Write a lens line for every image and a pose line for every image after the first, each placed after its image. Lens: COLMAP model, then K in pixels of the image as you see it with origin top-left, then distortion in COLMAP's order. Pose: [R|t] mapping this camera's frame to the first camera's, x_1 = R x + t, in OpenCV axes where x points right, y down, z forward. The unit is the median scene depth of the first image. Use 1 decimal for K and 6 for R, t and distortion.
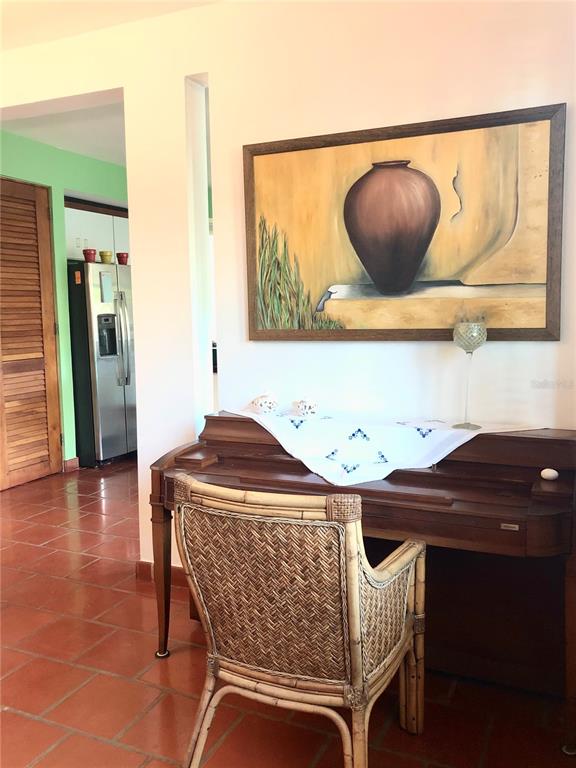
lens RADIAL K [[672.7, 0, 294.6], [0, 672.7, 397.8], [0, 0, 1]] dist [0.008682, -0.009770]
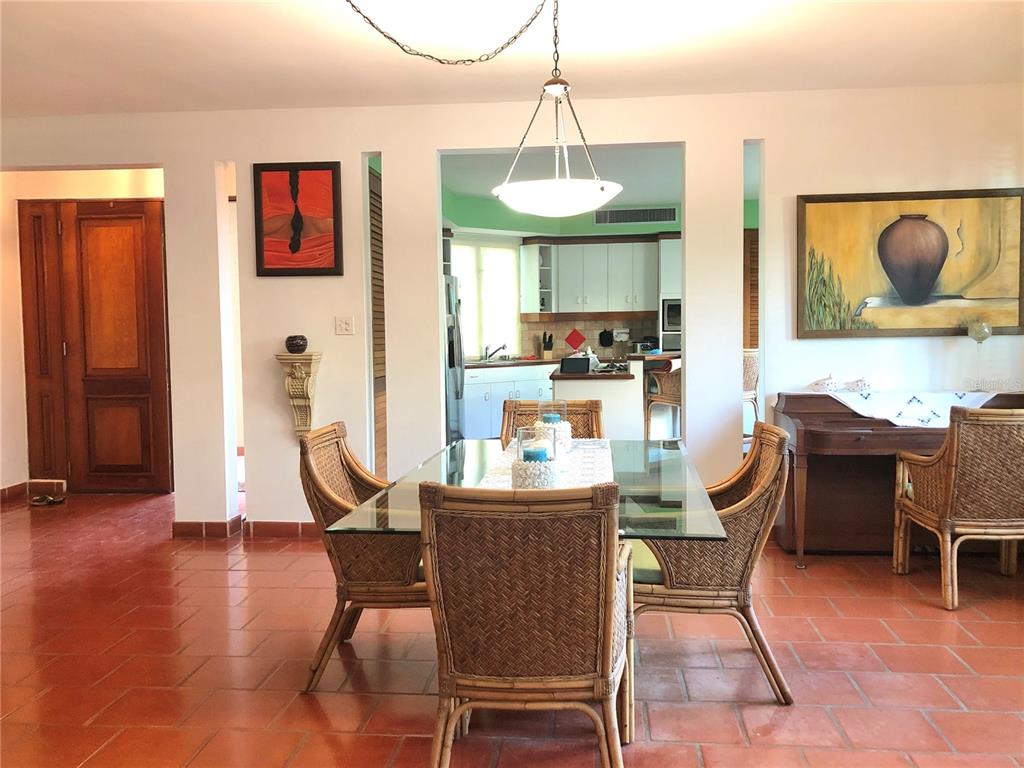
lens RADIAL K [[896.9, 0, 511.9], [0, 896.9, 380.5], [0, 0, 1]] dist [0.008682, -0.009770]
pose [[0.950148, -0.018829, 0.311230, -1.305382], [0.040491, 0.997174, -0.063285, 0.098309], [-0.309159, 0.072732, 0.948225, -0.561069]]
